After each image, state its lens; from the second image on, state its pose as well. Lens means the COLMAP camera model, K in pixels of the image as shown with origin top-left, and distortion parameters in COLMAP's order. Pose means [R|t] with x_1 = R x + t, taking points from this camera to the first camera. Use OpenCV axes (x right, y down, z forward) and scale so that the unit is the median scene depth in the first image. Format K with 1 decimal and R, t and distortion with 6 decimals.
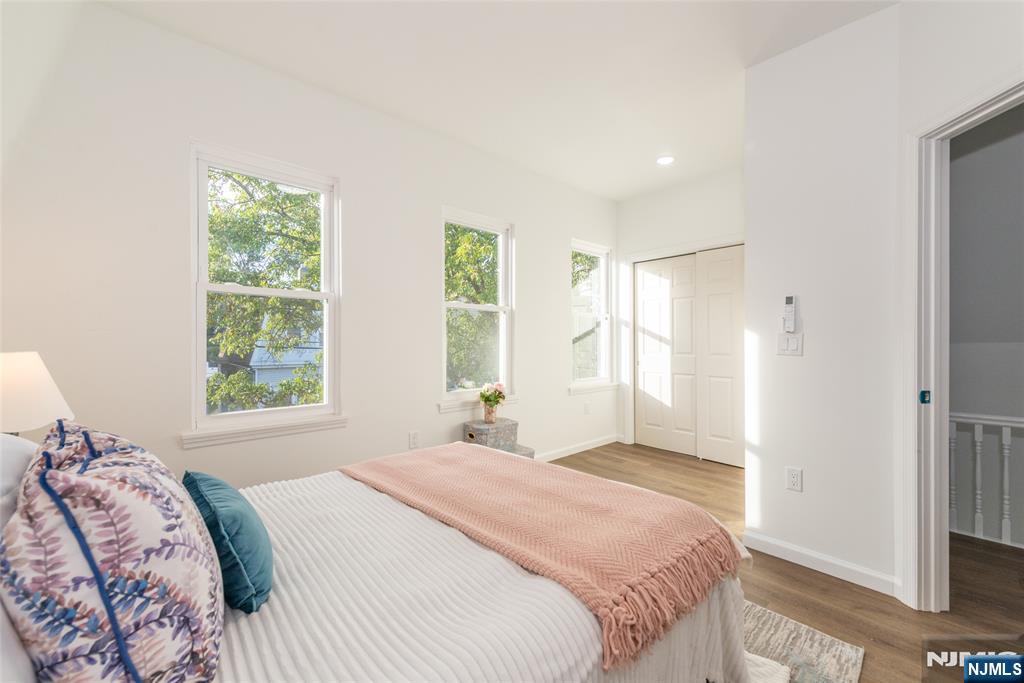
lens RADIAL K [[405.5, 0, 518.2], [0, 405.5, 342.5], [0, 0, 1]] dist [0.000667, -0.000108]
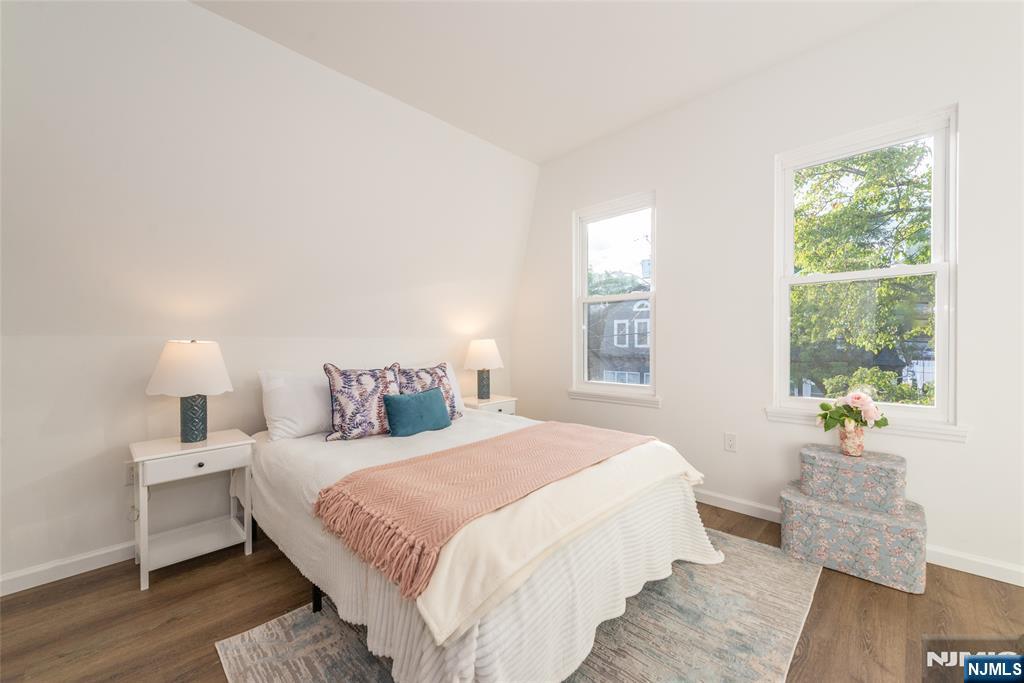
lens RADIAL K [[405.5, 0, 518.2], [0, 405.5, 342.5], [0, 0, 1]] dist [0.000667, -0.000108]
pose [[0.087636, 0.002737, -0.996149, 0.524324], [0.005304, 0.999981, 0.003214, 0.016811], [0.996138, -0.005565, 0.087620, 0.429326]]
